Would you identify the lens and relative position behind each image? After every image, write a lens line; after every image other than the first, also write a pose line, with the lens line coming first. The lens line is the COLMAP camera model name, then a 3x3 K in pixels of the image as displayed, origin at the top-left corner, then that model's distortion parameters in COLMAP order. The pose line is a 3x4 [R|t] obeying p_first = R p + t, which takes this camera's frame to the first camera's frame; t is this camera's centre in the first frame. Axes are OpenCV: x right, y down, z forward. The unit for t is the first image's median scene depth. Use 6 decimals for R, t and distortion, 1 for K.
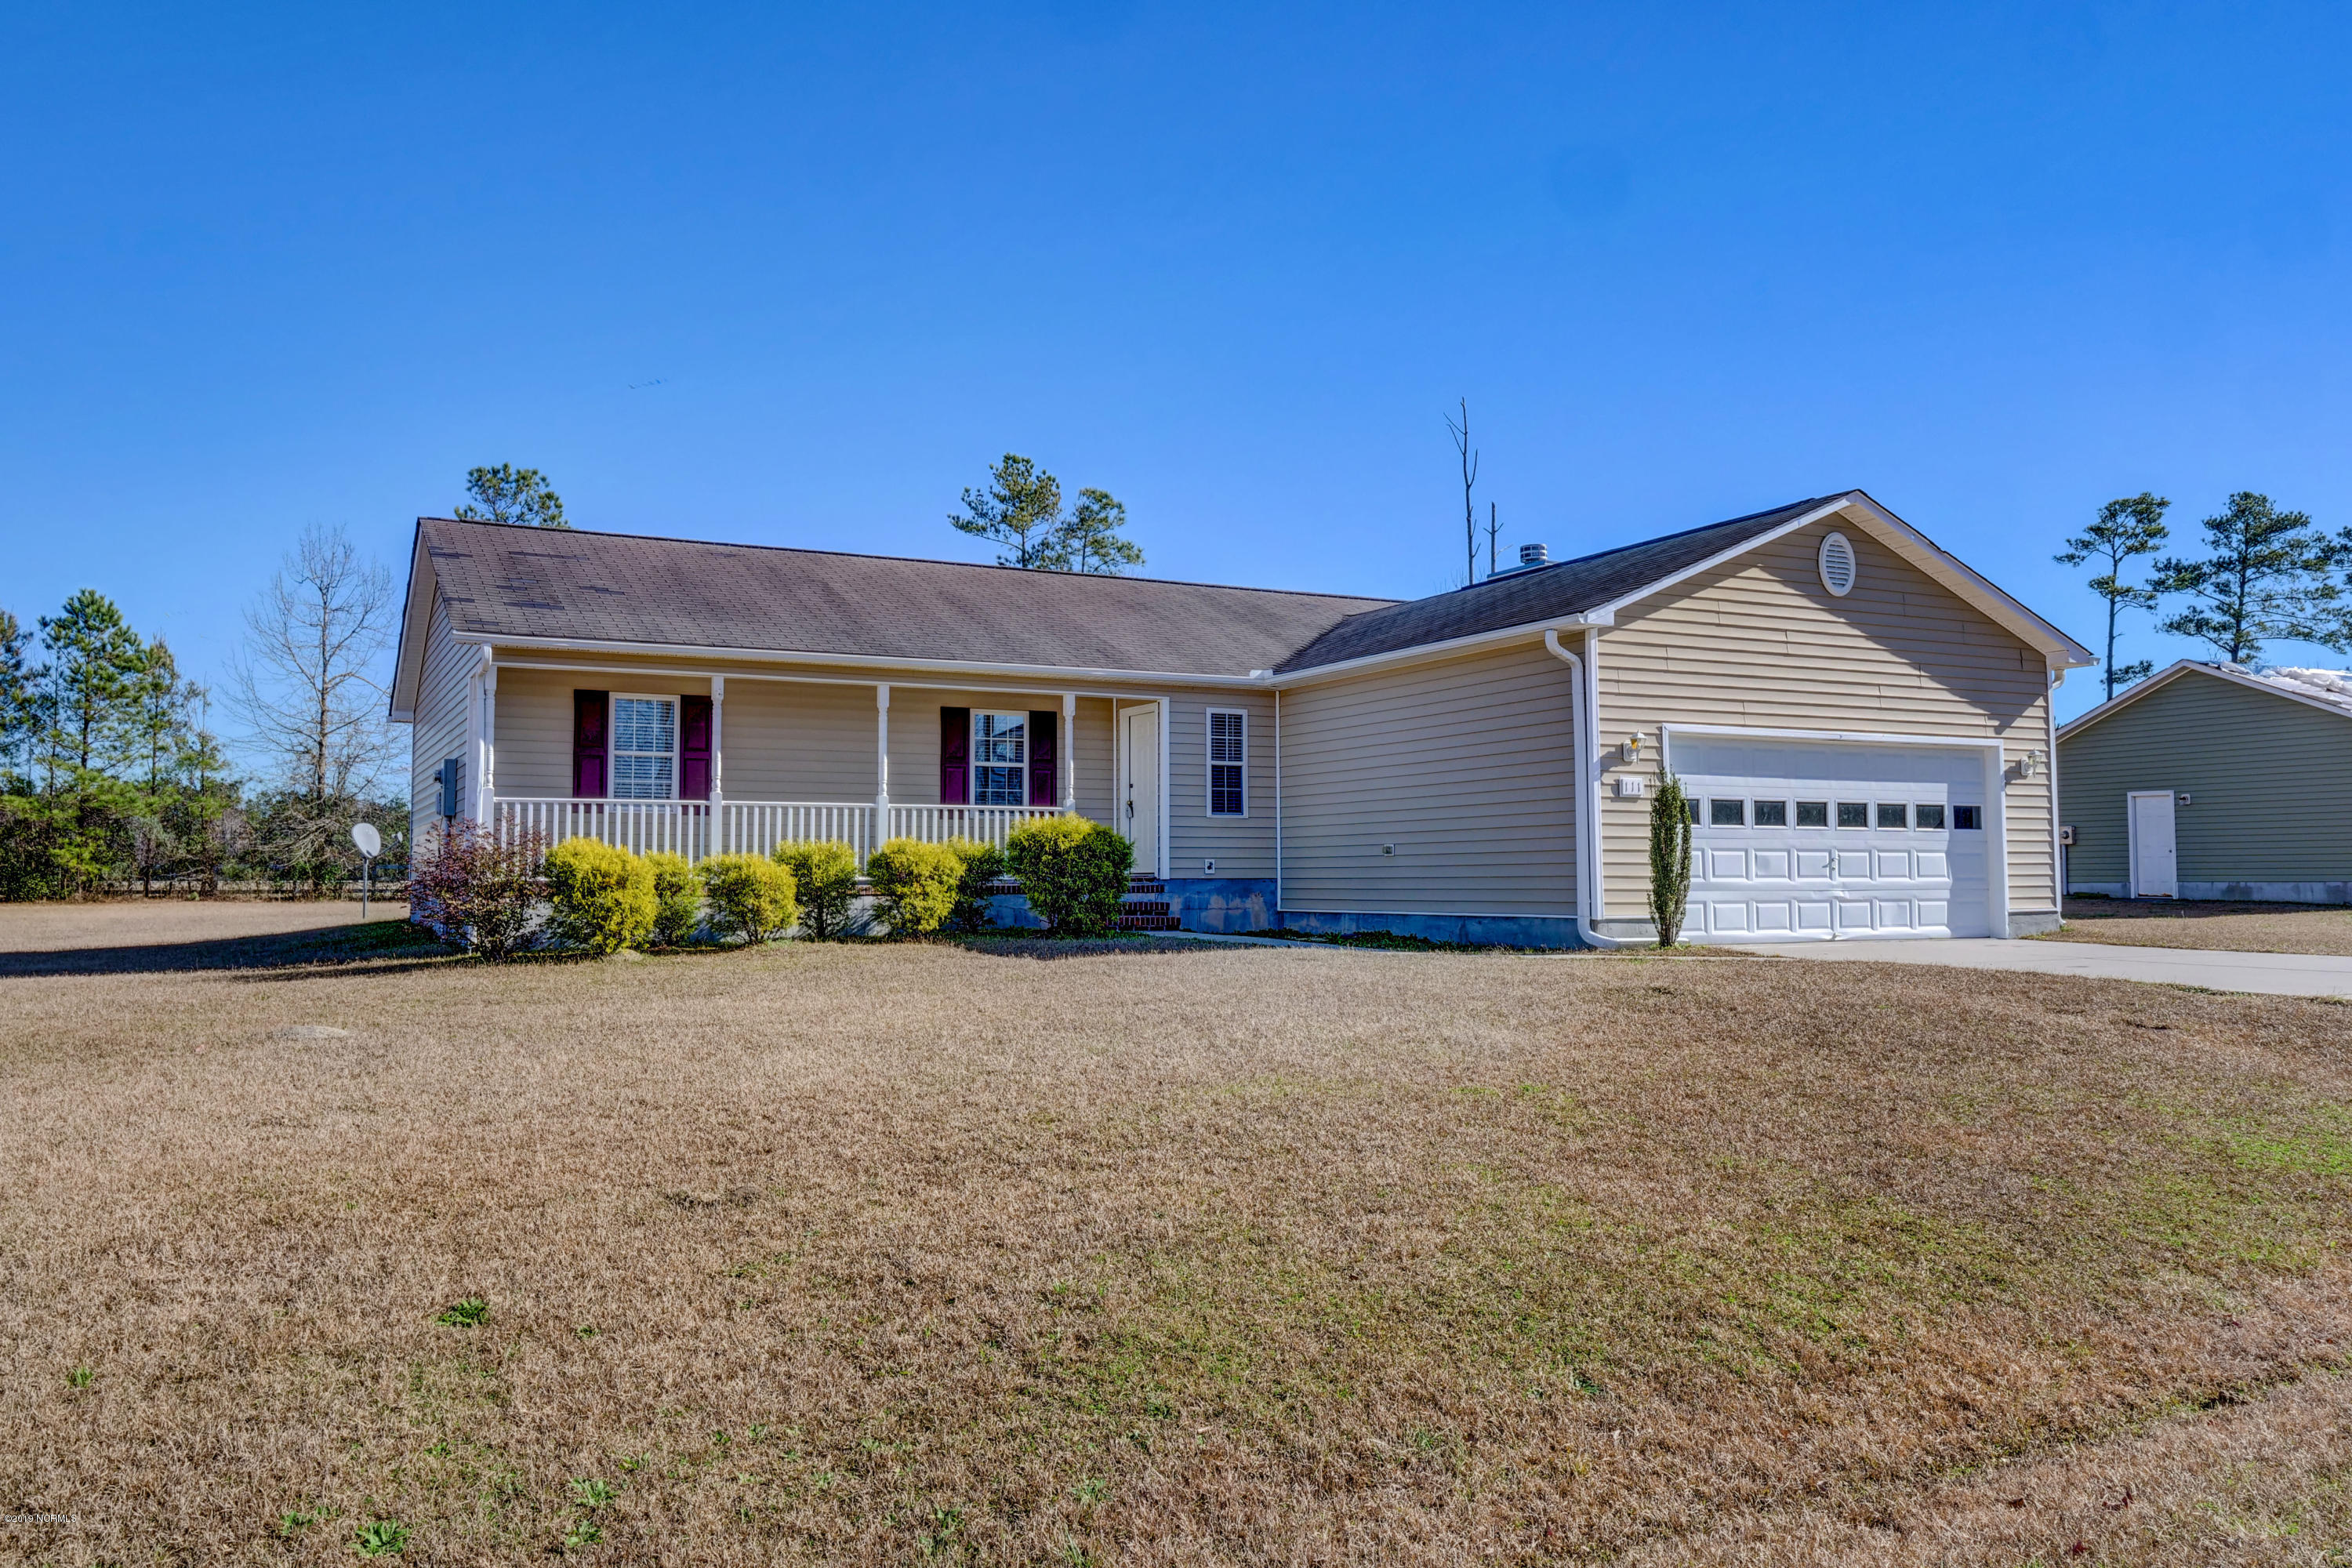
lens RADIAL K [[1806.2, 0, 1166.4], [0, 1806.2, 793.1], [0, 0, 1]] dist [0.067252, -0.000498]
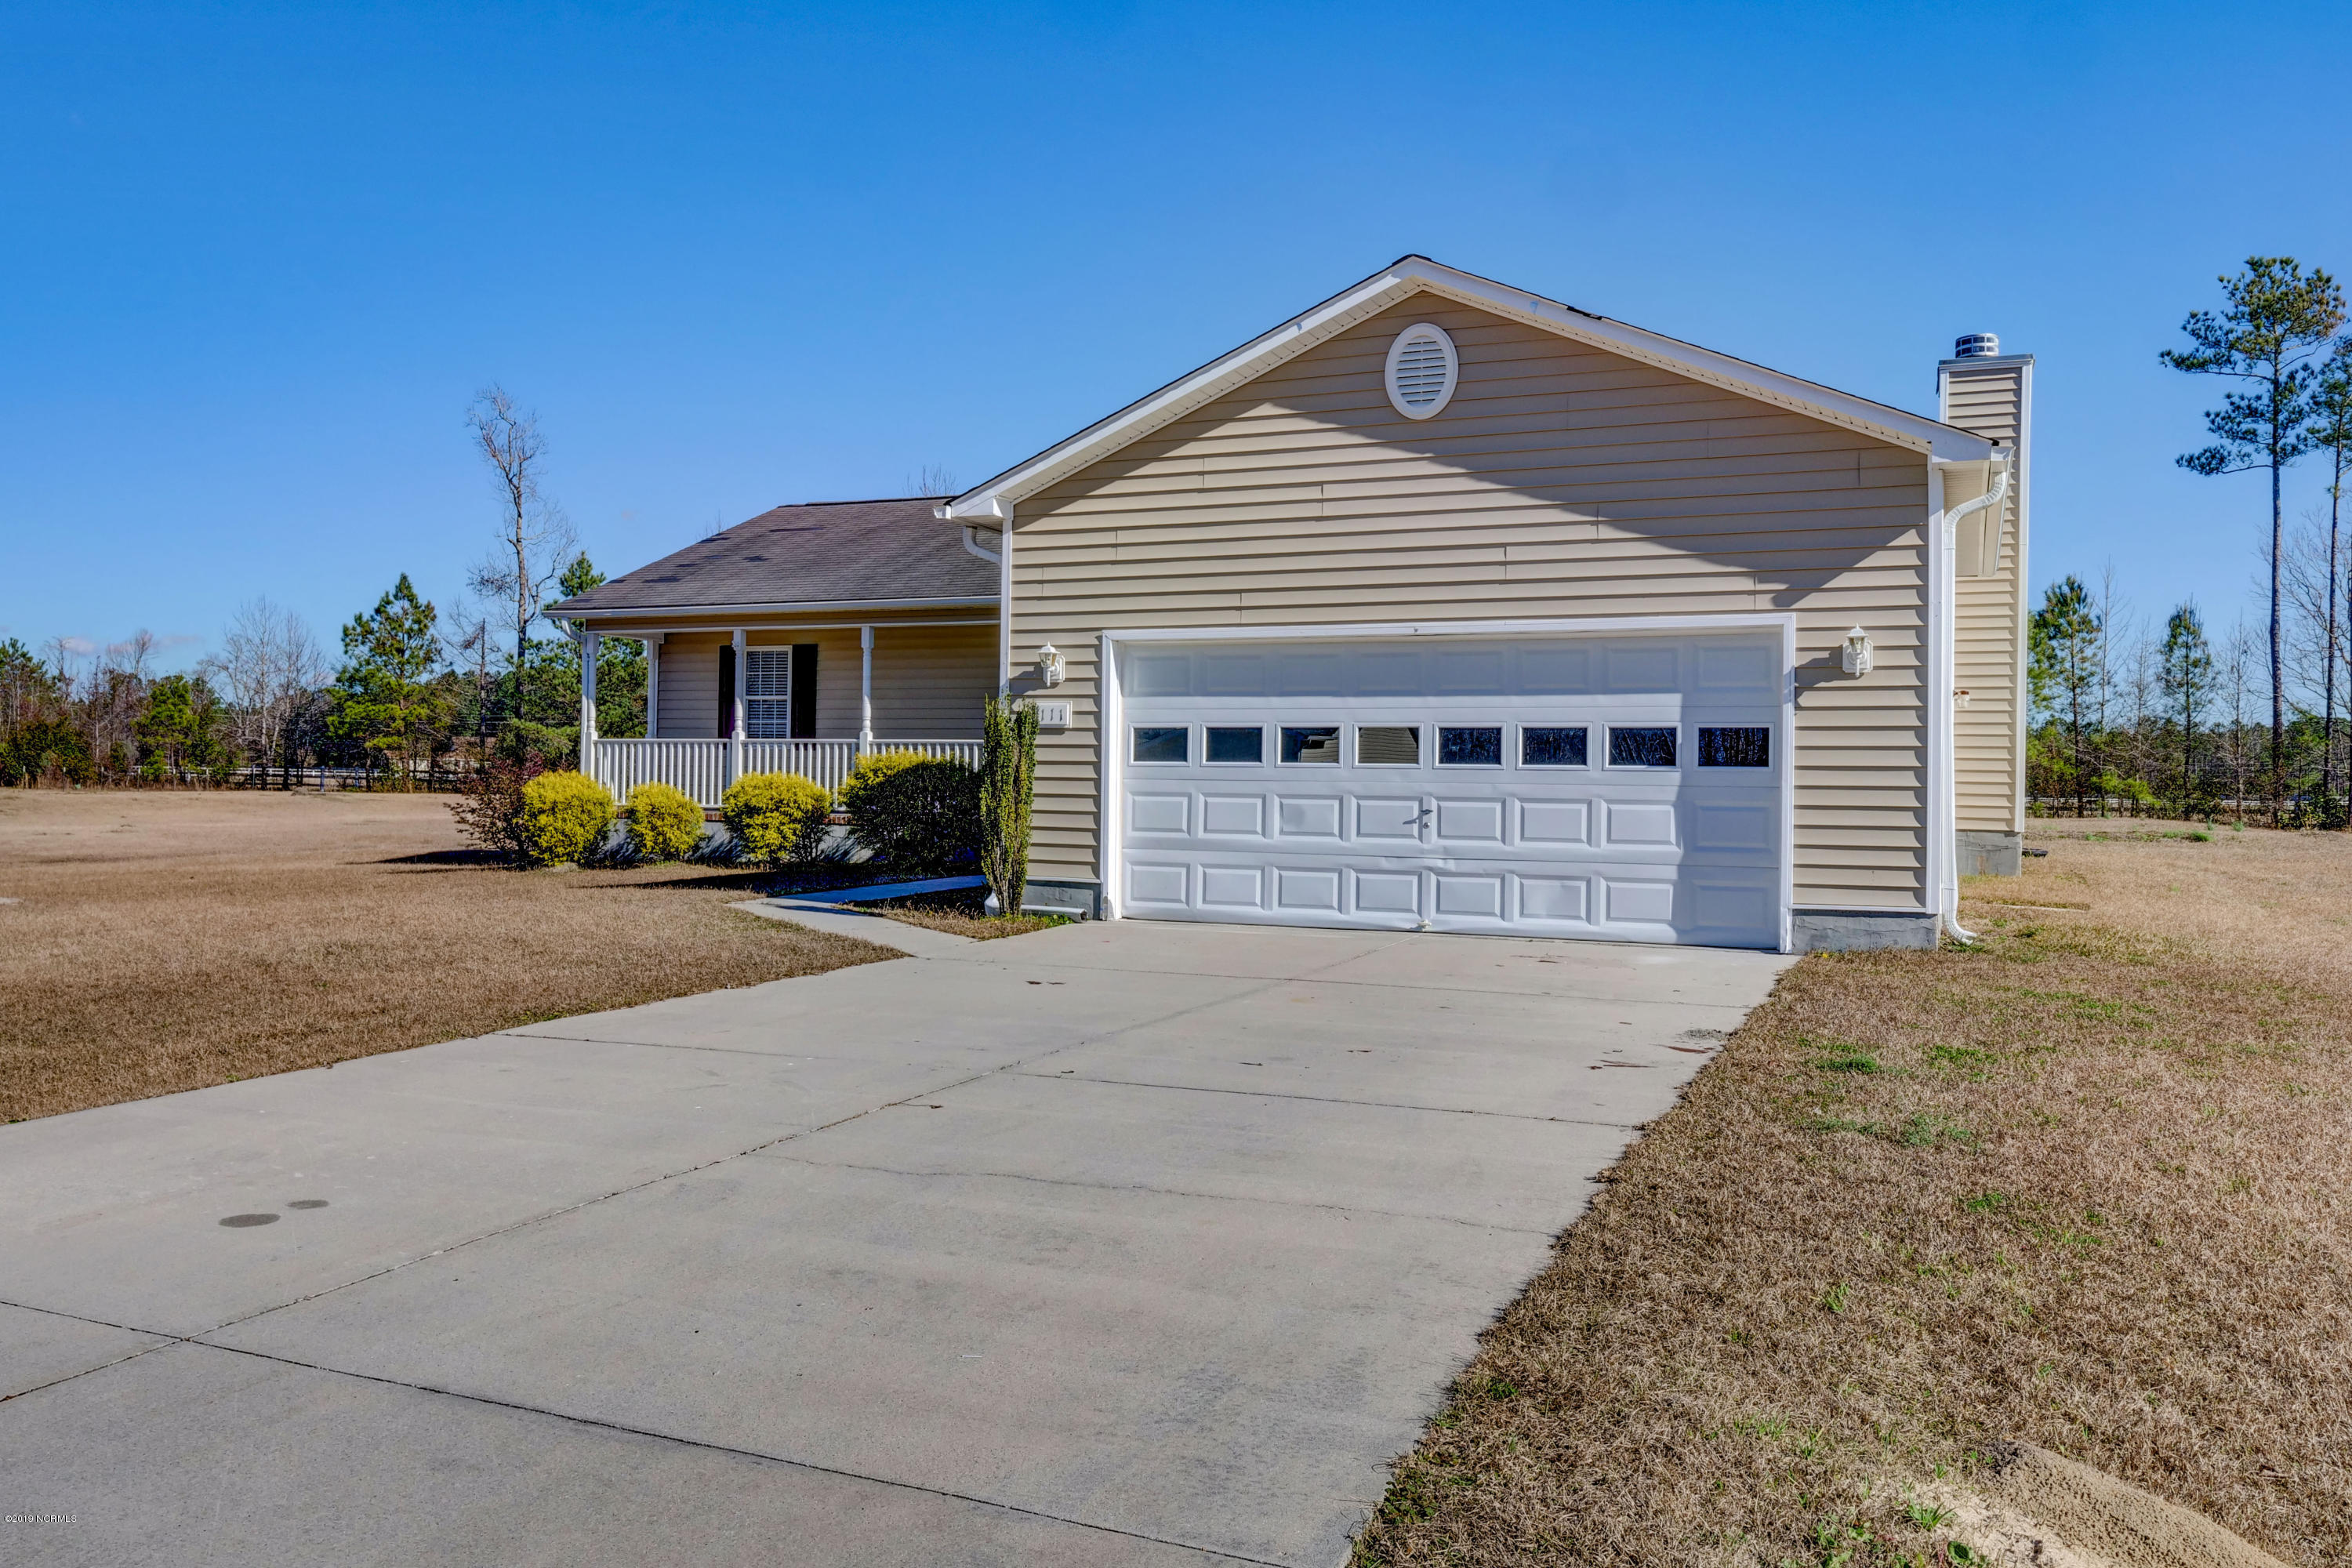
lens RADIAL K [[1806.2, 0, 1162.6], [0, 1806.2, 785.1], [0, 0, 1]] dist [0.067252, -0.000498]
pose [[0.620192, 0.011569, -0.784365, 0.806104], [0.020049, 0.999331, 0.030593, 0.003728], [0.784194, -0.034699, 0.619545, 0.492887]]
